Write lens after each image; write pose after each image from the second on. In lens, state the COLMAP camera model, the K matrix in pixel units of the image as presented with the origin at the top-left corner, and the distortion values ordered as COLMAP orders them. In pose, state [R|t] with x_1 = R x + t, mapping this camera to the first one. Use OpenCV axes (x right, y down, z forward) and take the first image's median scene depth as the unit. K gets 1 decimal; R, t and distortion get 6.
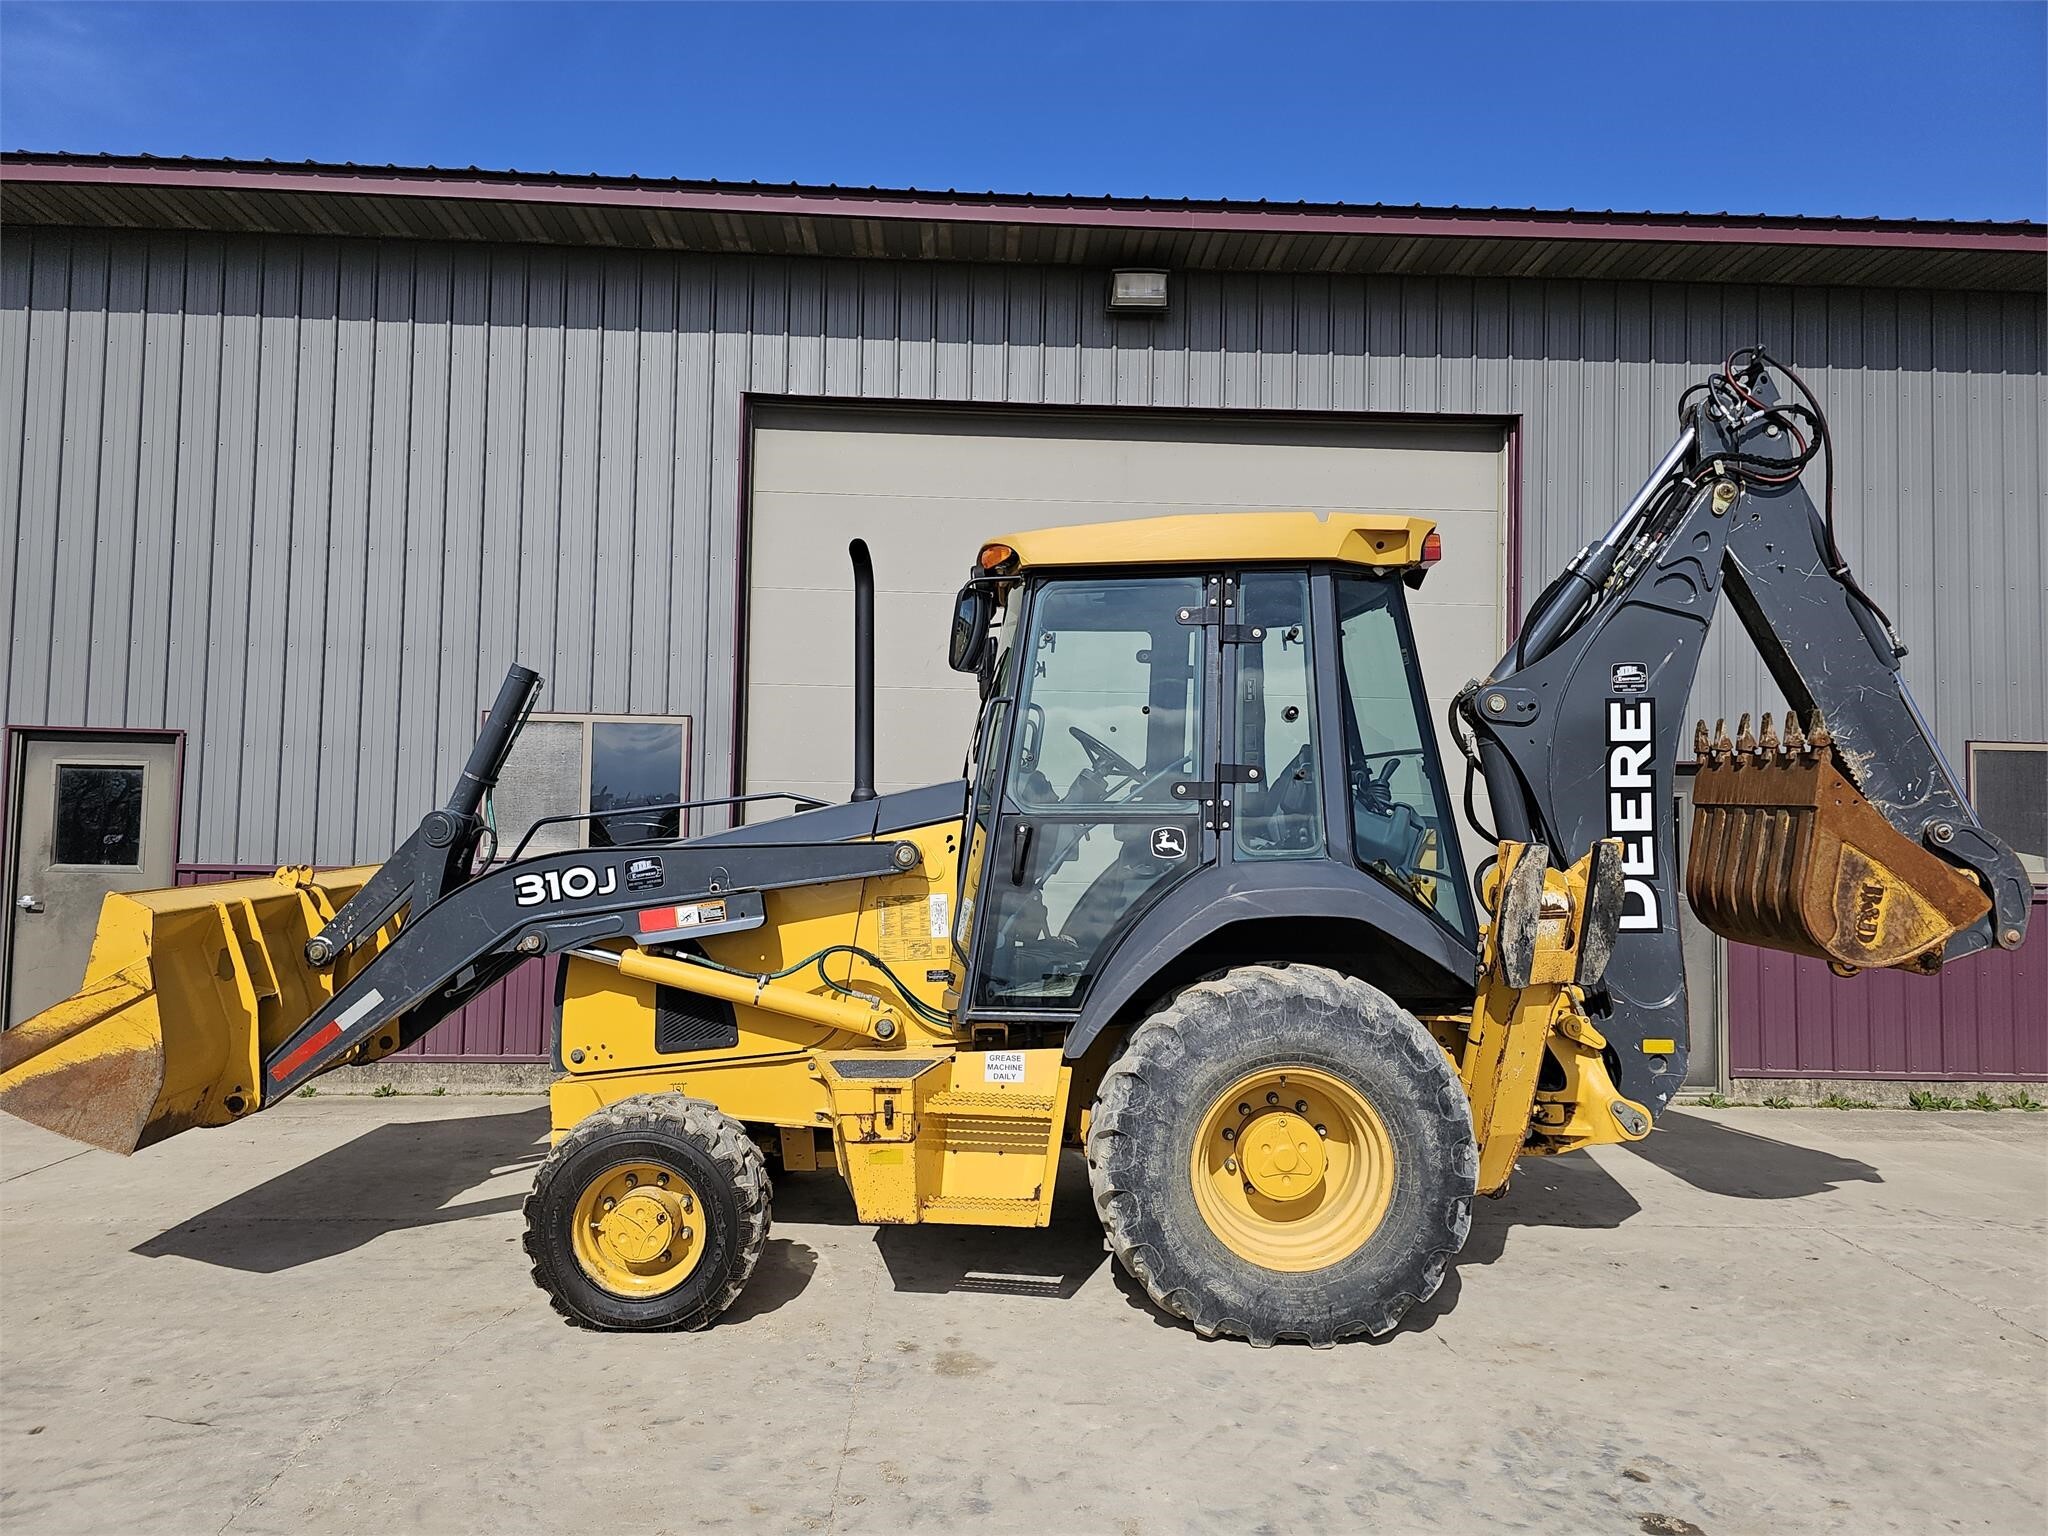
lens RADIAL K [[1383.7, 0, 1010.1], [0, 1383.7, 770.3], [0, 0, 1]] dist [0.062736, -0.055961]
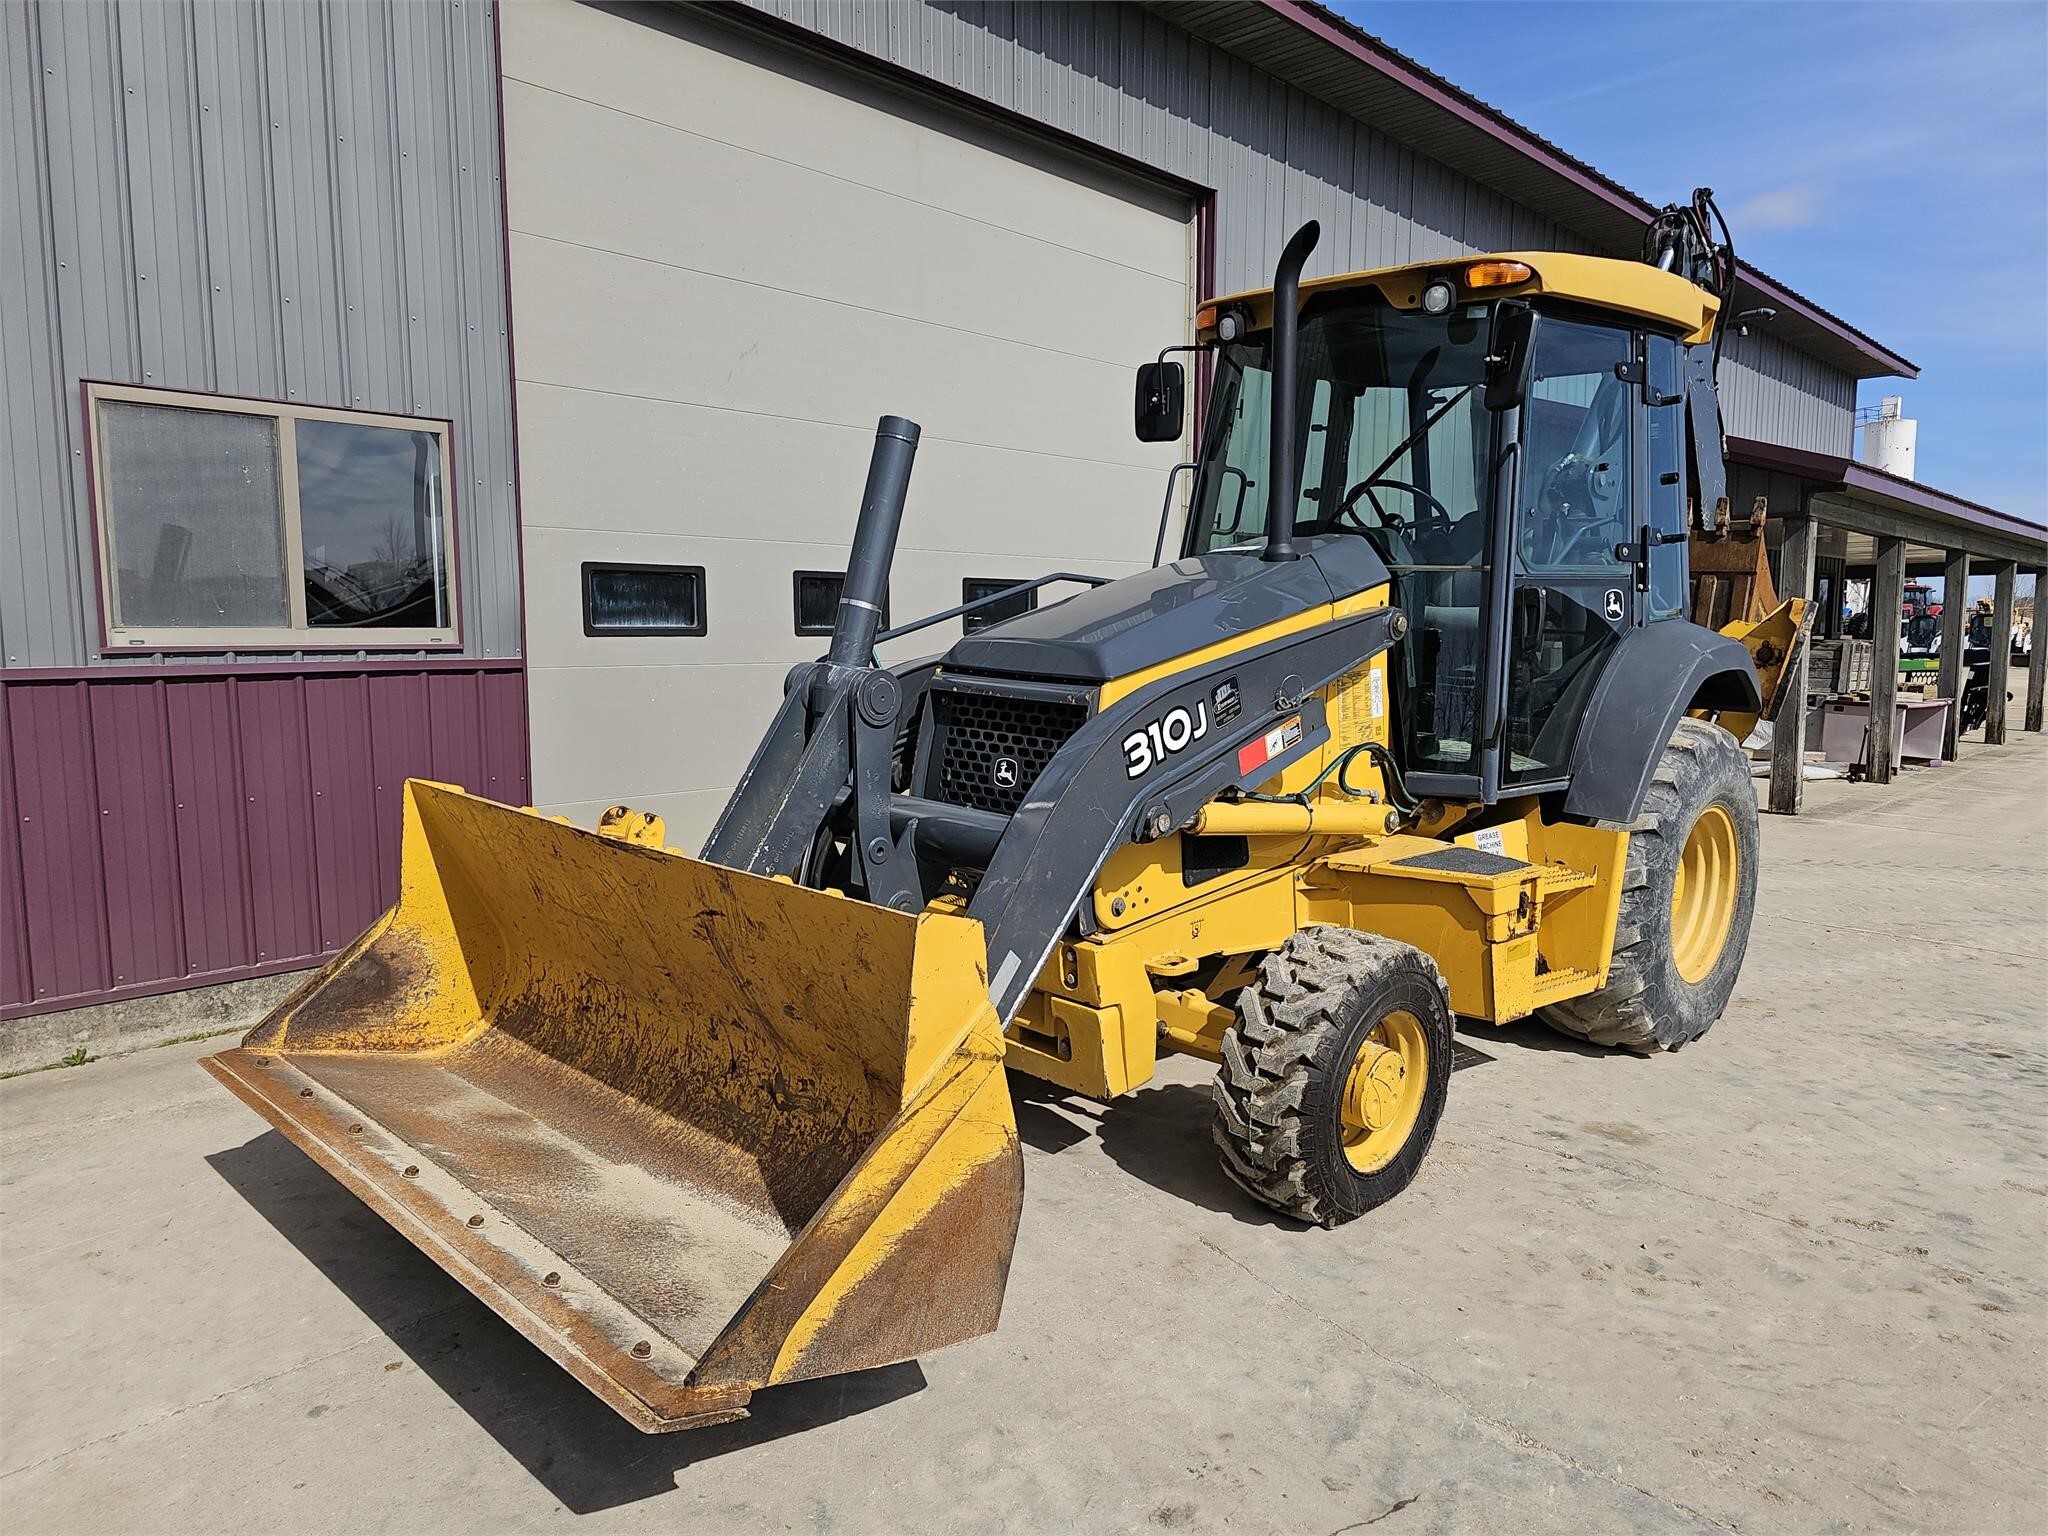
lens RADIAL K [[1383.6, 0, 1042.3], [0, 1383.6, 779.1], [0, 0, 1]] dist [0.057225, -0.055807]
pose [[0.701724, -0.096437, 0.705892, -0.834025], [-0.026340, 0.986607, 0.160972, 0.023194], [-0.711962, -0.131551, 0.689786, 0.532488]]
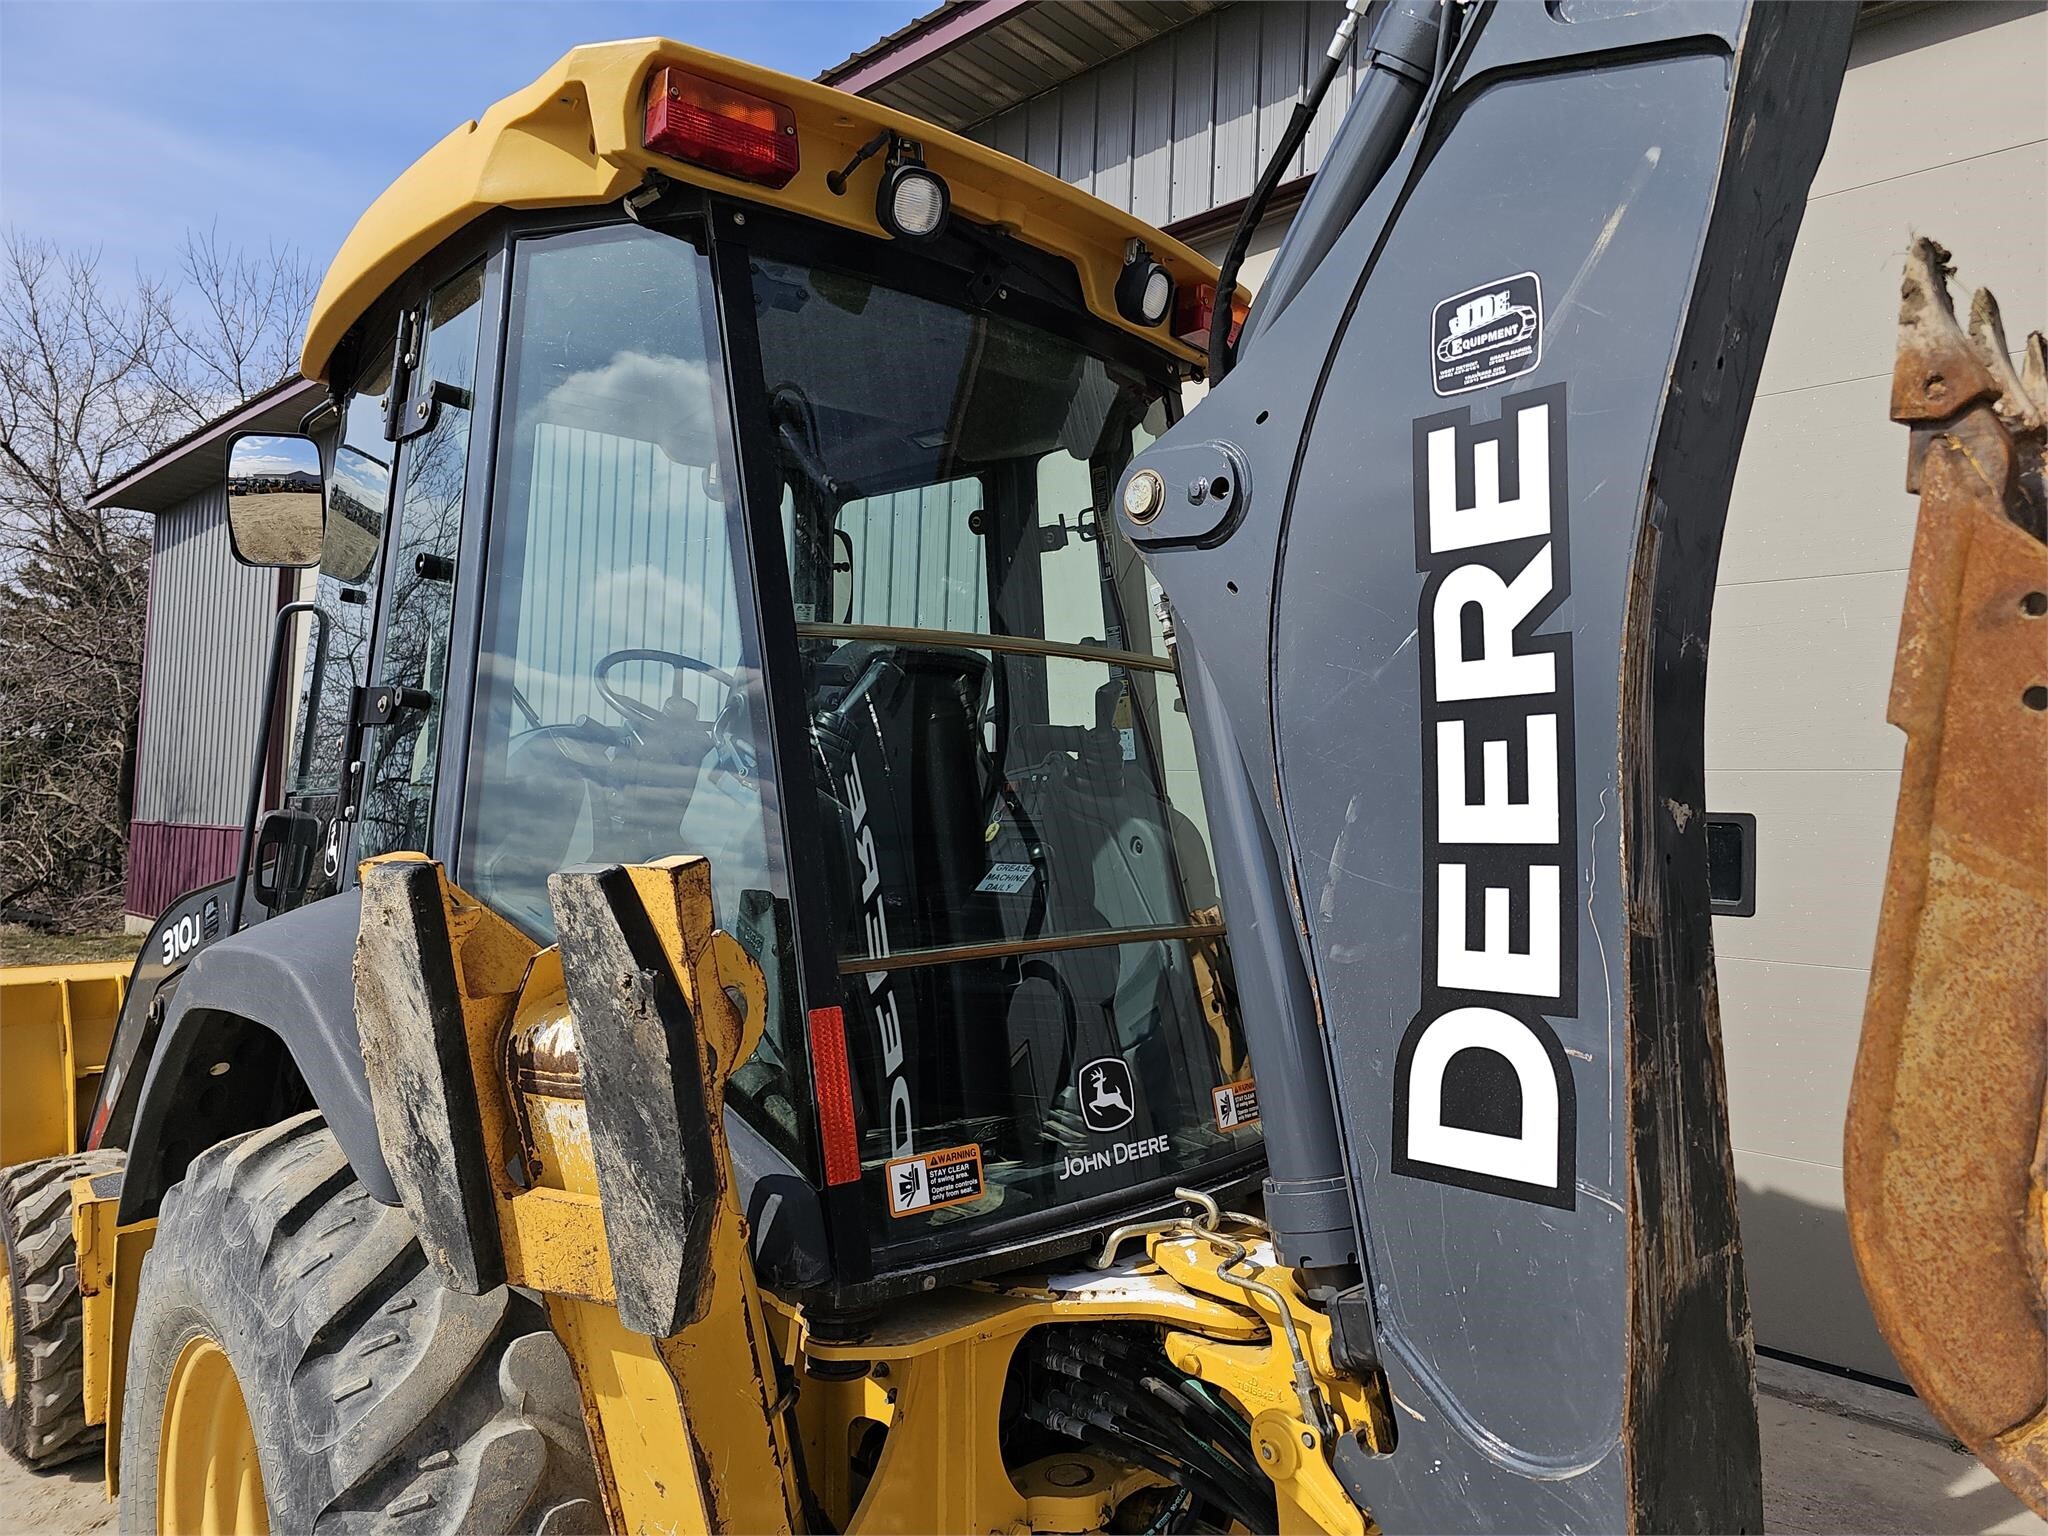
lens RADIAL K [[1389.4, 0, 1023.6], [0, 1389.4, 769.2], [0, 0, 1]] dist [0.046458, -0.041625]
pose [[0.687273, -0.019960, -0.726125, 0.623389], [0.011969, 0.999798, -0.016154, 0.032643], [0.726301, 0.002411, 0.687373, 0.758786]]
